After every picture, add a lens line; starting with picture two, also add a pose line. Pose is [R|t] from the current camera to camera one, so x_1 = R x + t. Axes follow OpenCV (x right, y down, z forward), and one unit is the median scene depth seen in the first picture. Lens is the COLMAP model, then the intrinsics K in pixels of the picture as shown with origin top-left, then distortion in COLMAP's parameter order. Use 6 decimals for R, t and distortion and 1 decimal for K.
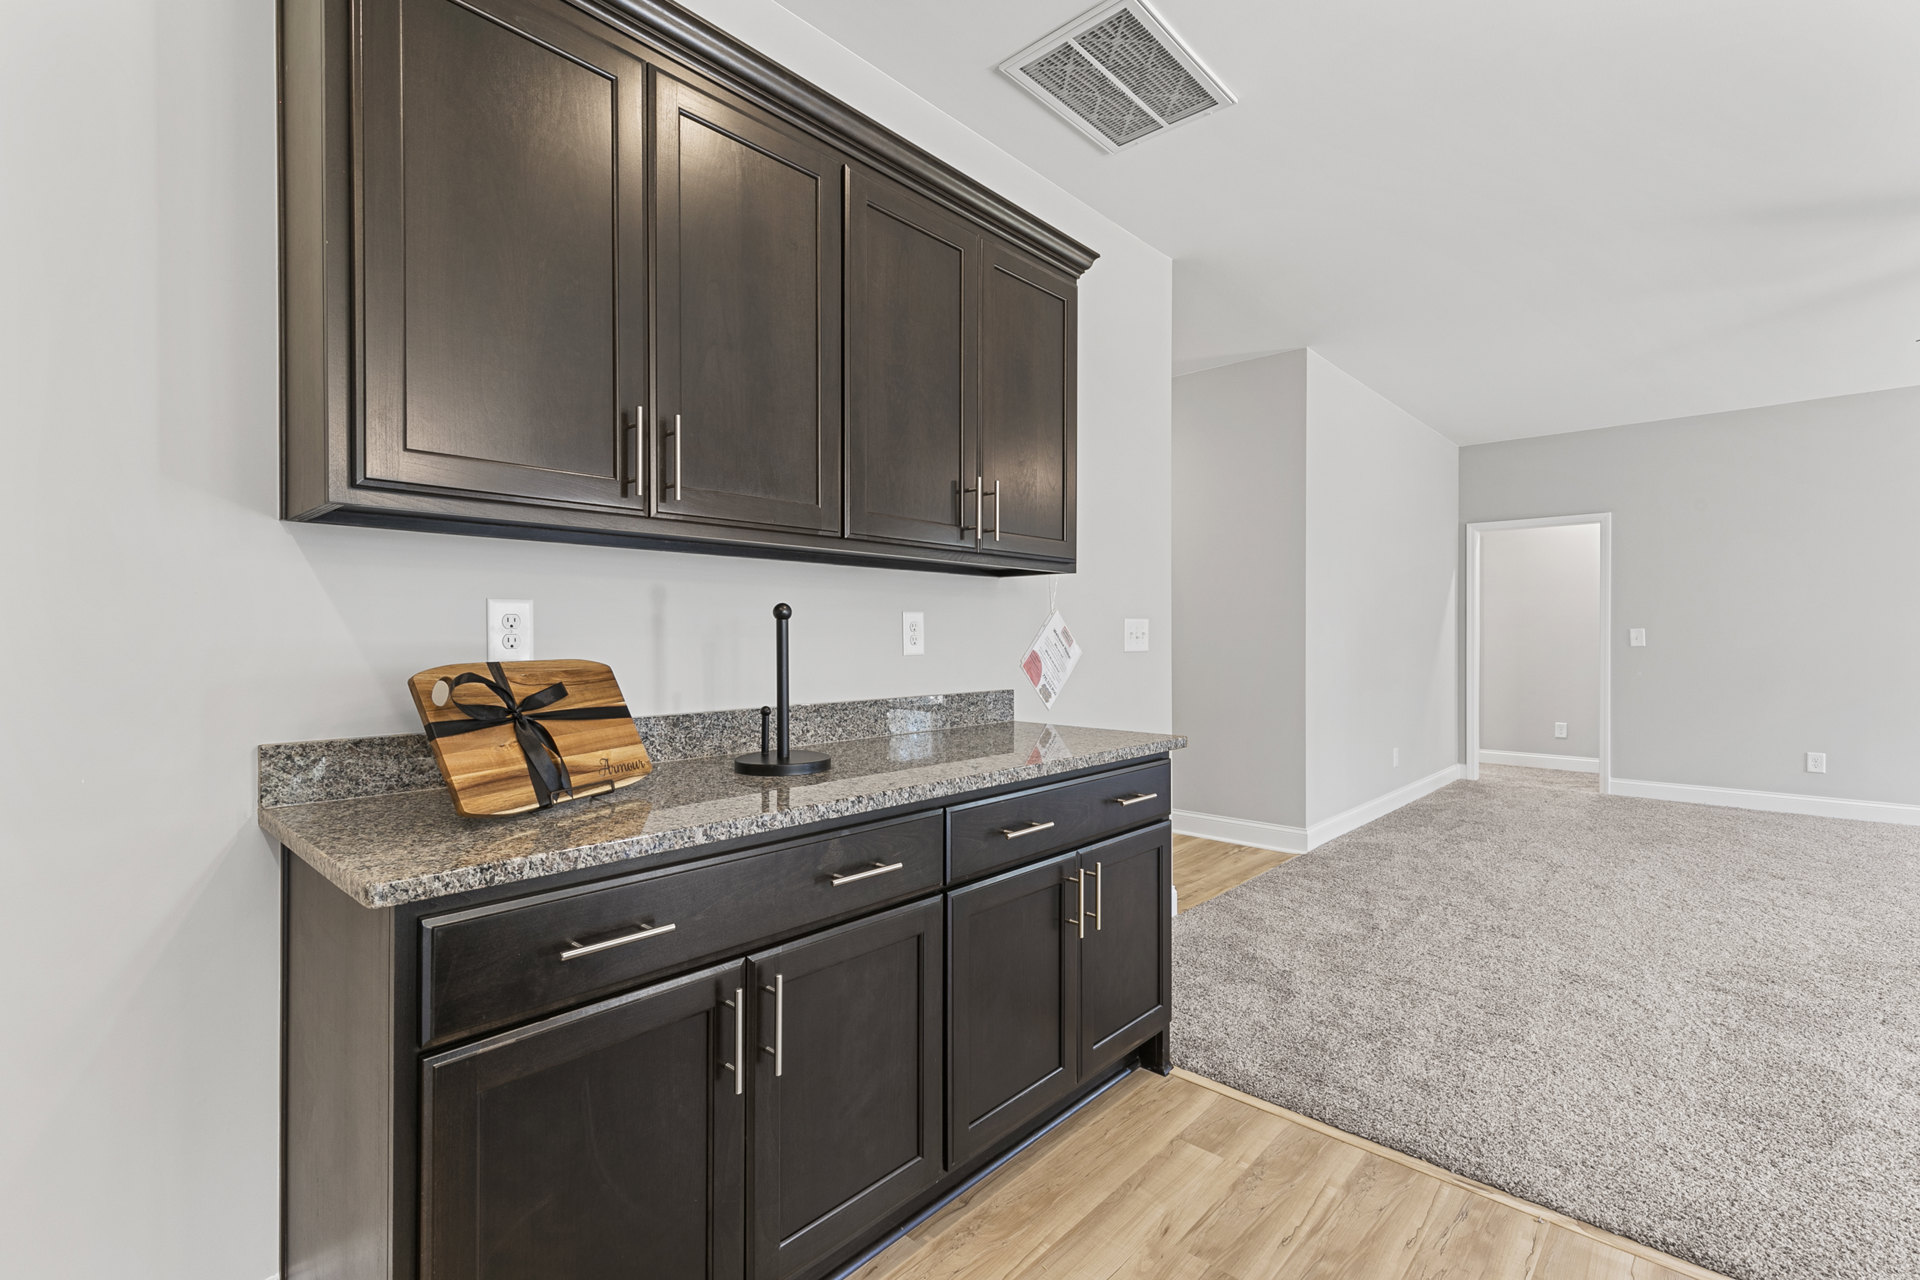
lens RADIAL K [[863.1, 0, 961.6], [0, 863.1, 643.0], [0, 0, 1]] dist [0.010087, 0.000315]
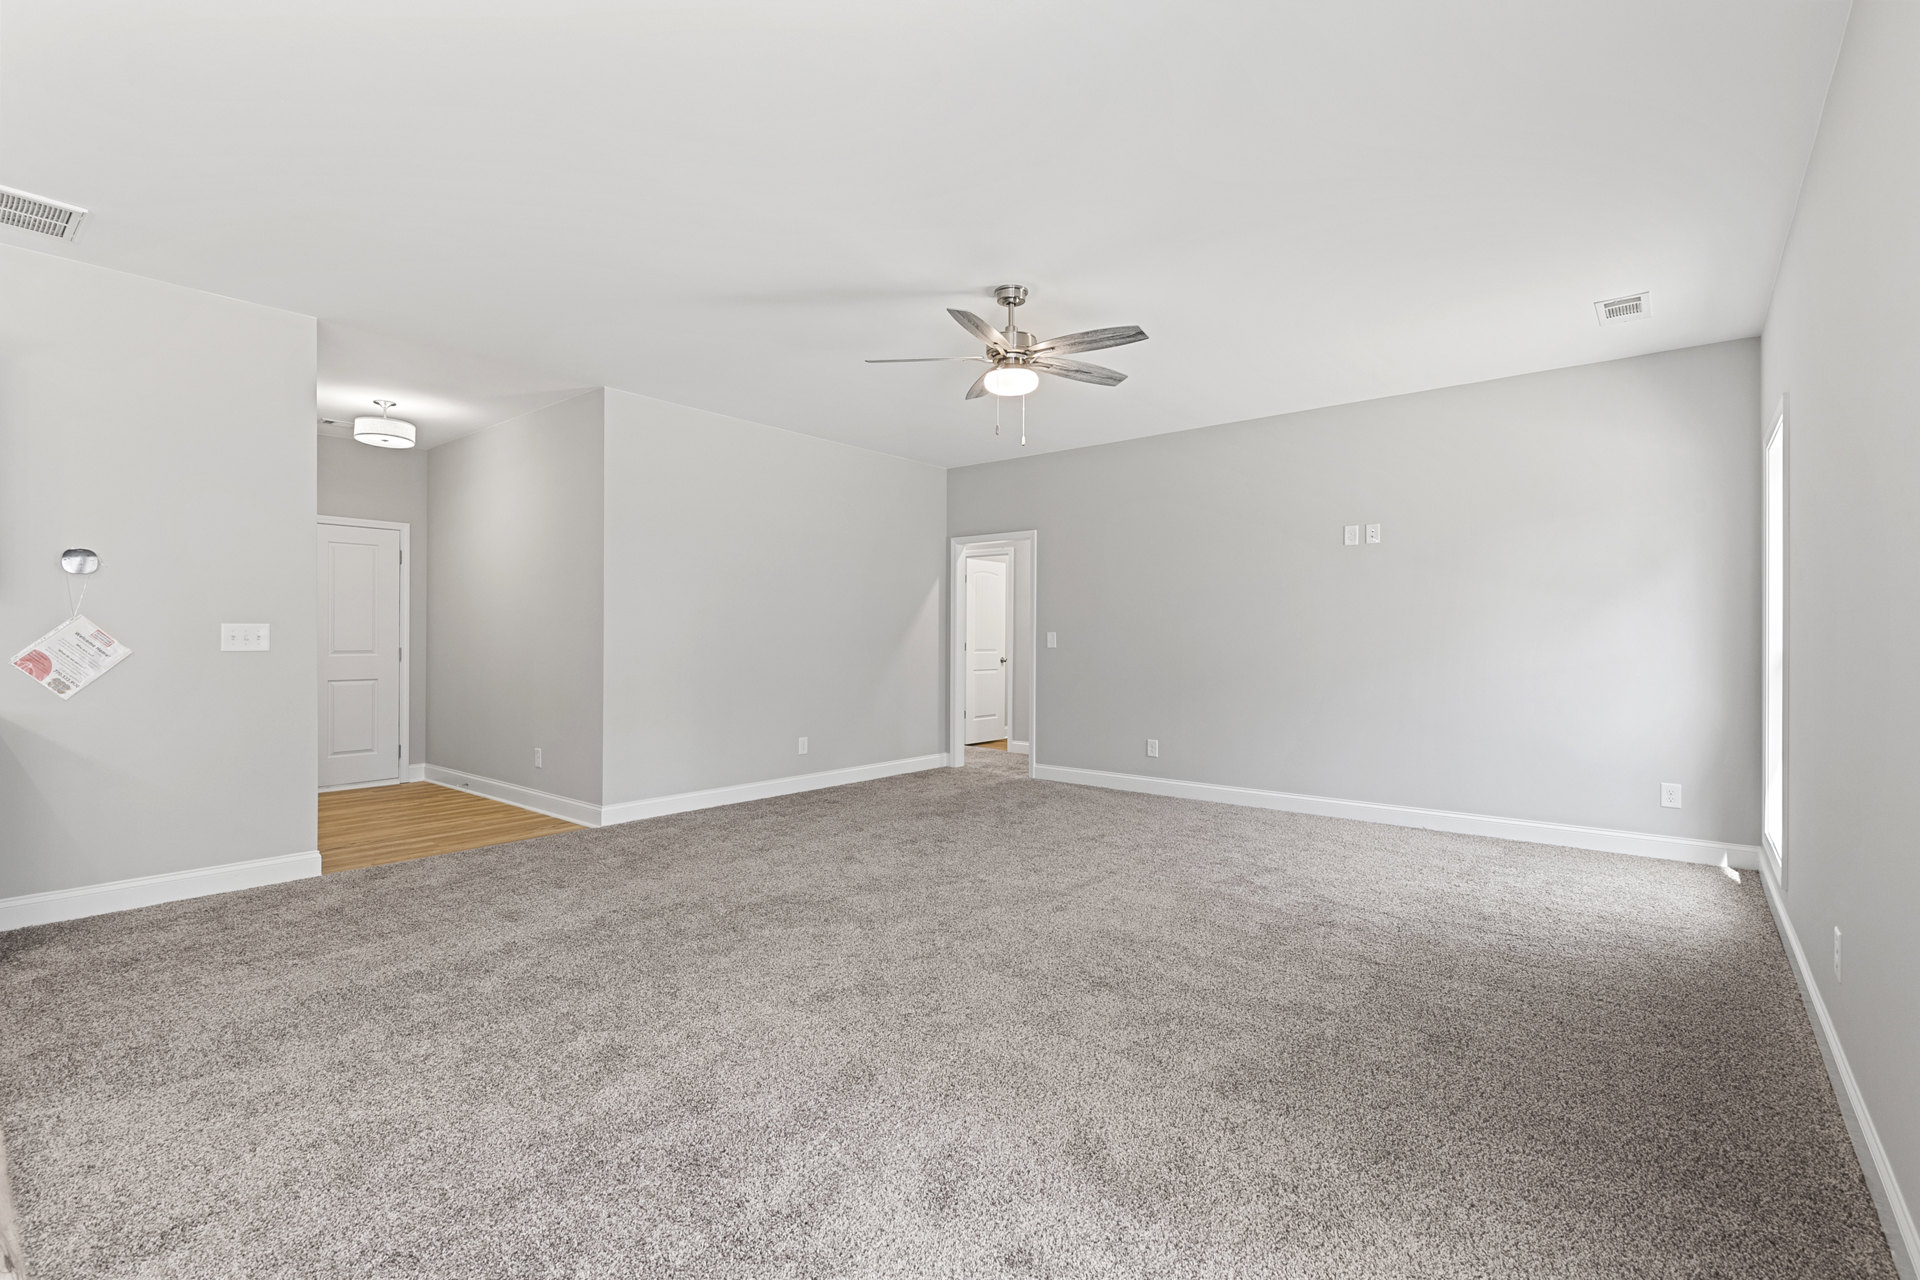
lens RADIAL K [[863.1, 0, 958.8], [0, 863.1, 641.7], [0, 0, 1]] dist [0.010087, 0.000315]
pose [[0.998721, 0.004186, 0.050395, 0.816051], [-0.004193, 0.999991, 0.000032, -0.005201], [-0.050394, -0.000244, 0.998729, -0.174547]]
